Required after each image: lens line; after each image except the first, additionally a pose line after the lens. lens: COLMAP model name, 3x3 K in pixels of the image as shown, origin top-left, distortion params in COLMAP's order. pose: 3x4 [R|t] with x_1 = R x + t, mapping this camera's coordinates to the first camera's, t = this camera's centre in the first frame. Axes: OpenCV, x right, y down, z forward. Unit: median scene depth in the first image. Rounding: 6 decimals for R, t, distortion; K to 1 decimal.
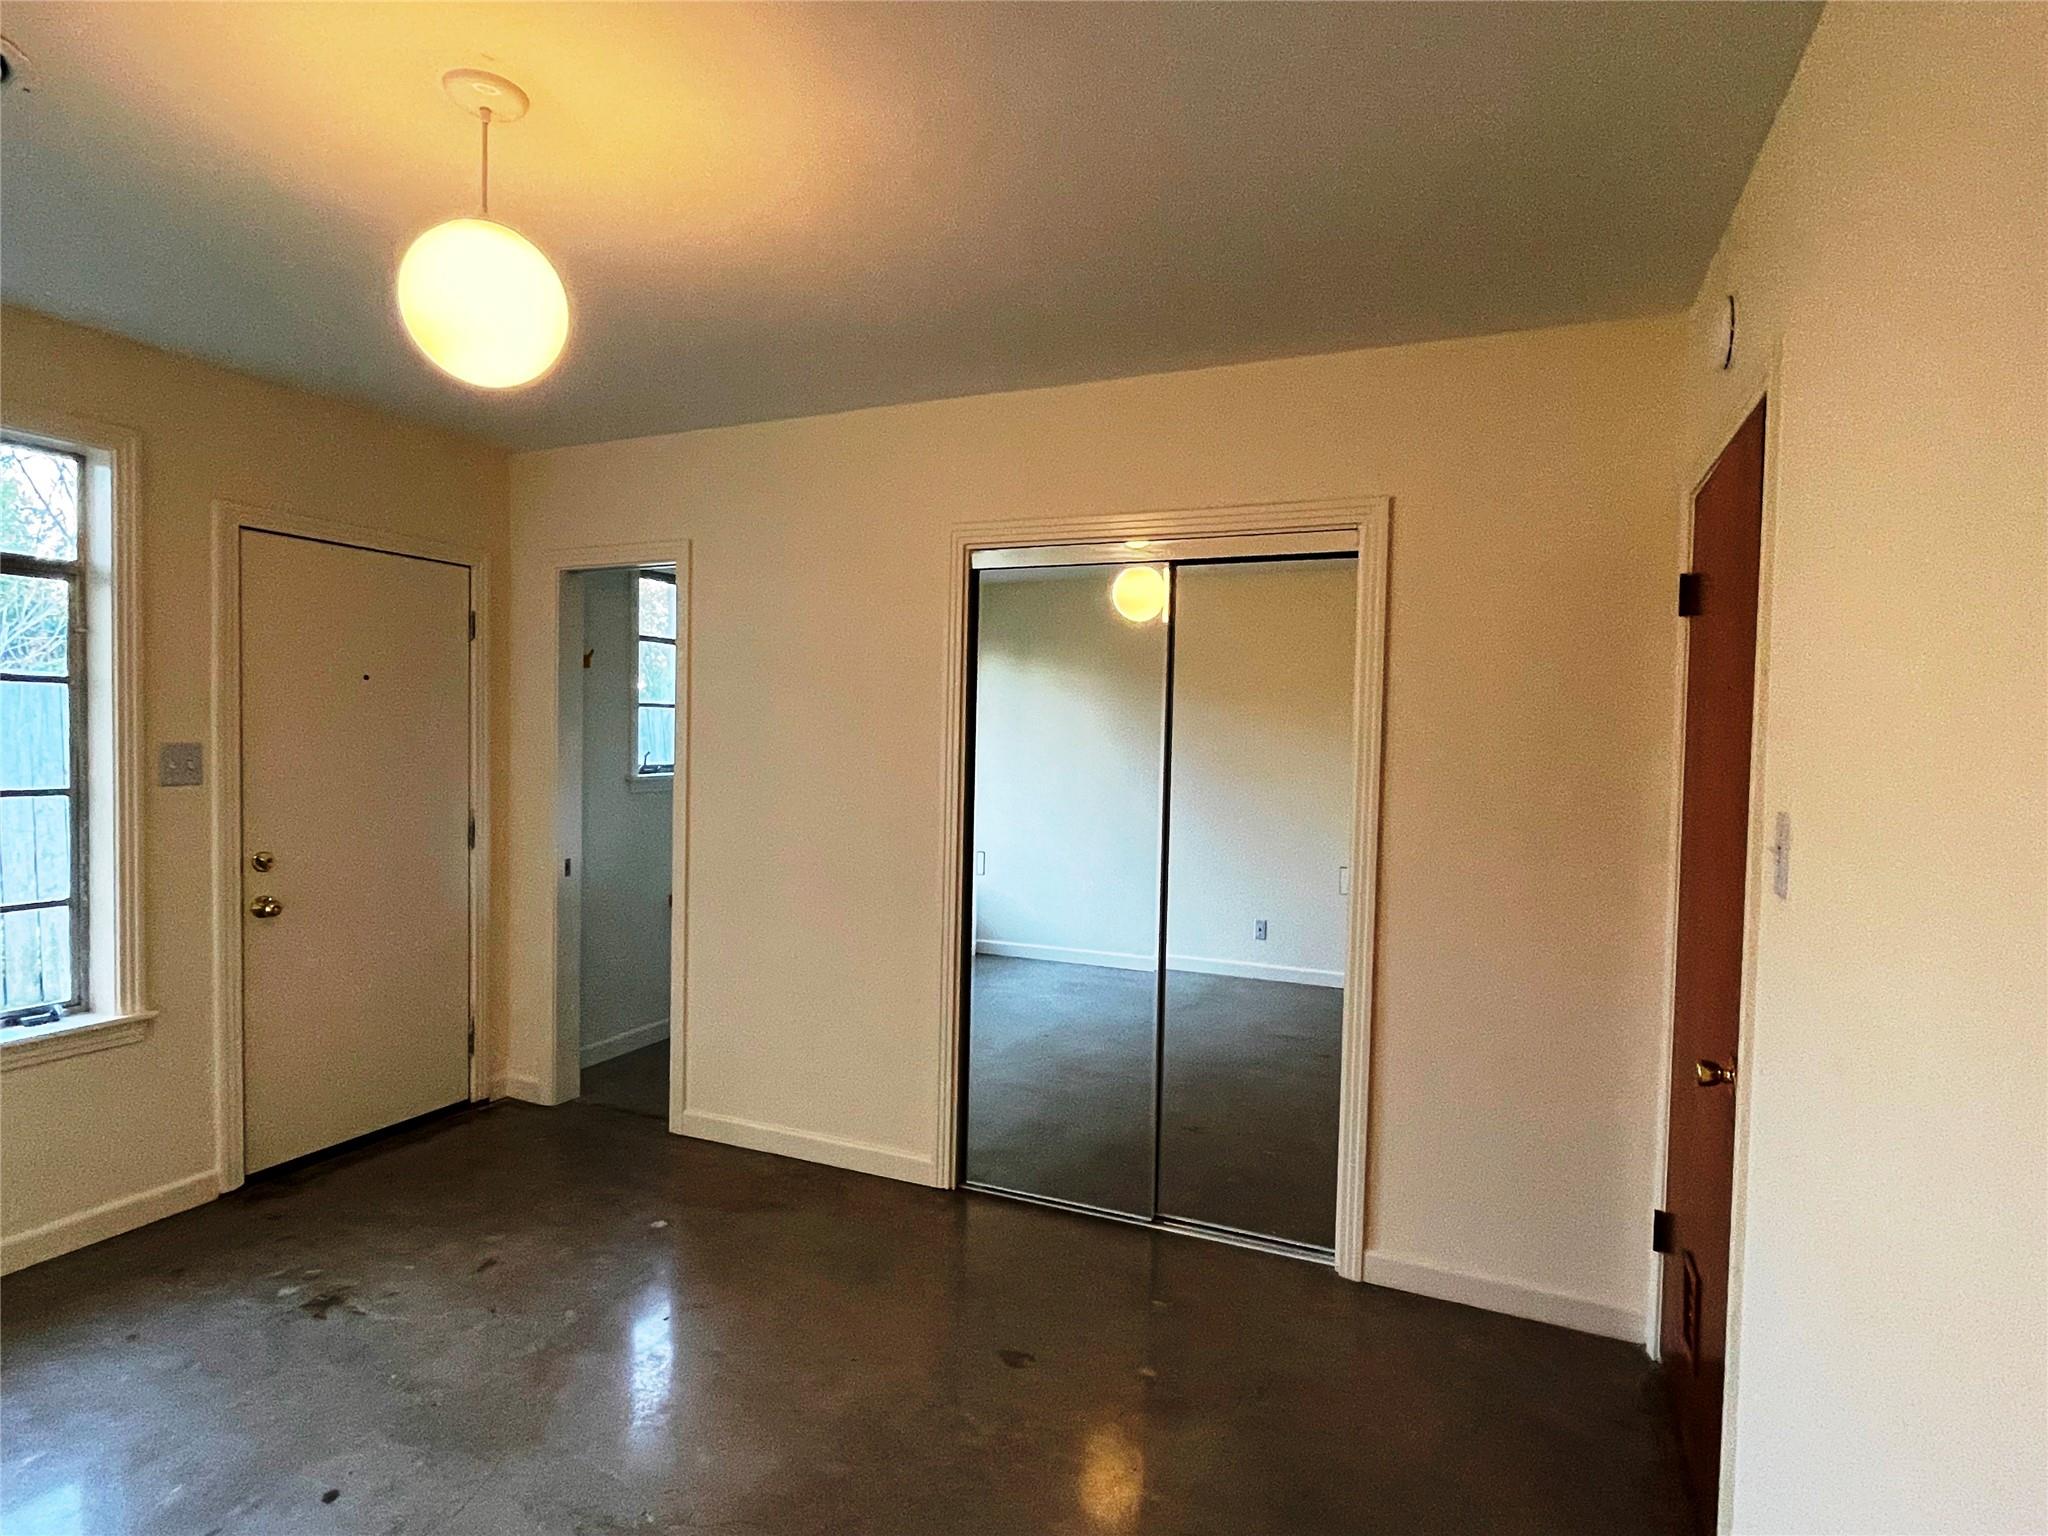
lens RADIAL K [[1080.3, 0, 1024.0], [0, 1080.3, 770.1], [0, 0, 1]] dist [-0.006130, -0.000423]
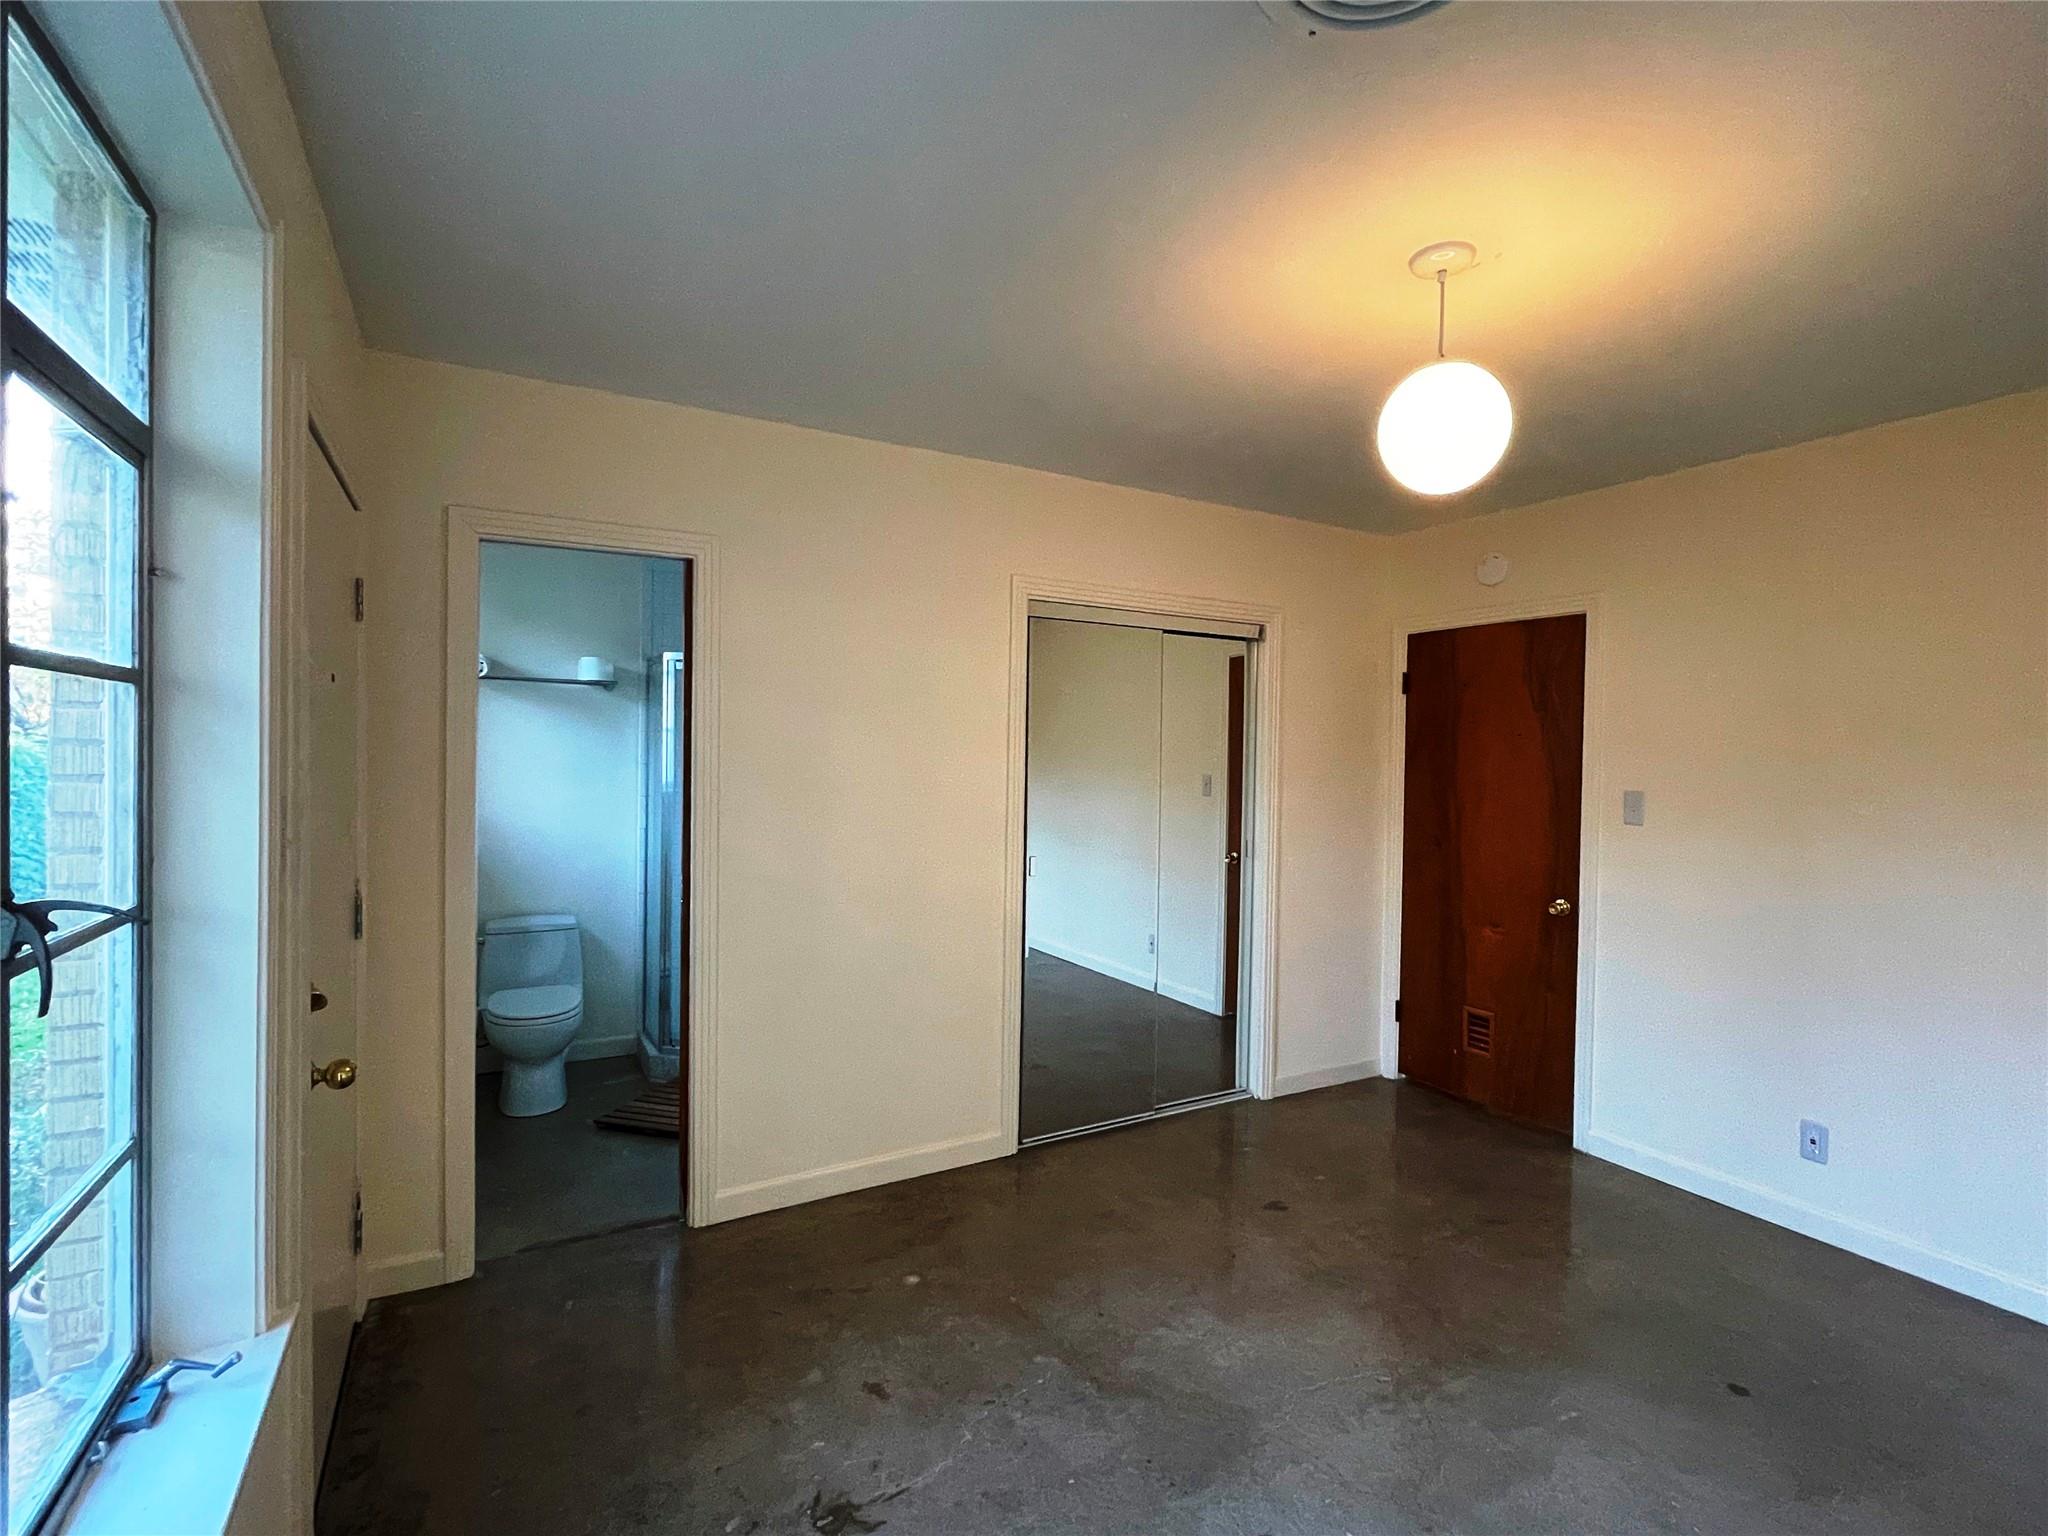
lens RADIAL K [[949.9, 0, 1018.3], [0, 949.9, 768.2], [0, 0, 1]] dist [-0.009508, 0.002057]
pose [[0.594753, -0.024379, 0.803539, -0.991015], [0.023405, 0.999641, 0.013005, -0.039069], [-0.803568, 0.011072, 0.595111, 0.445525]]
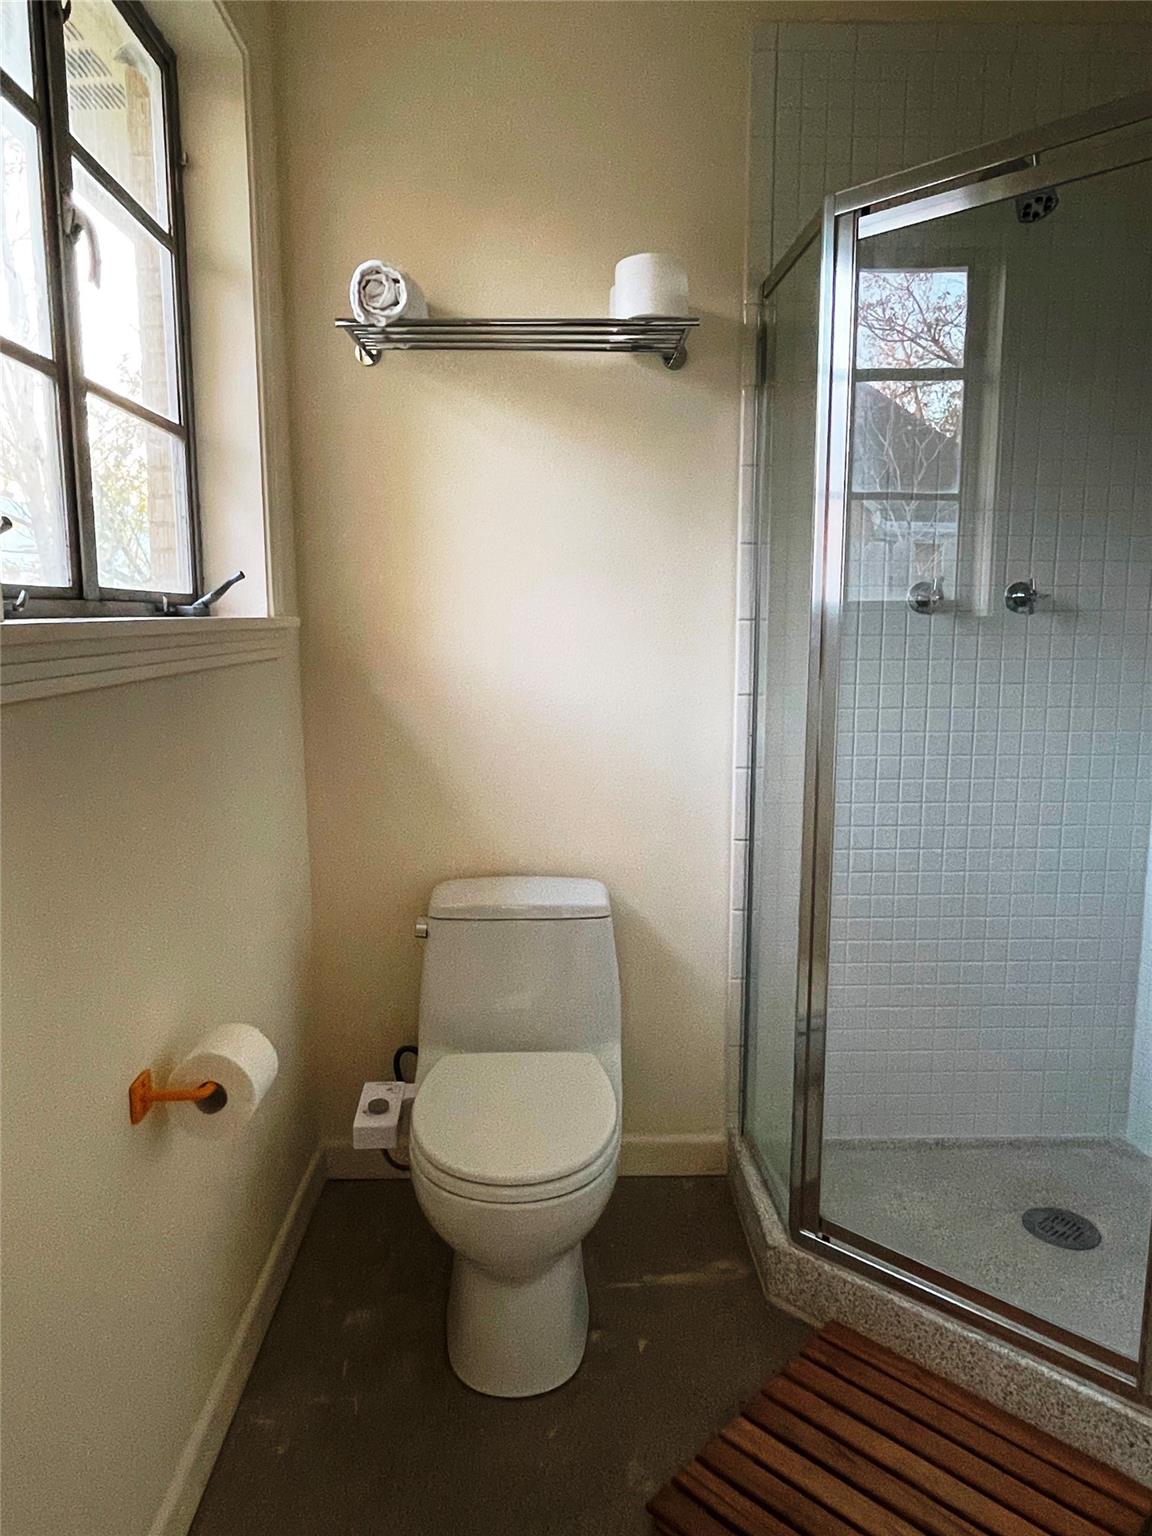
lens RADIAL K [[990.9, 0, 574.3], [0, 990.9, 762.7], [0, 0, 1]] dist [-0.000583, -0.000603]
pose [[0.897154, -0.085873, 0.433291, -0.546149], [0.036280, 0.991932, 0.121469, 0.021930], [-0.440226, -0.093257, 0.893031, 1.256581]]
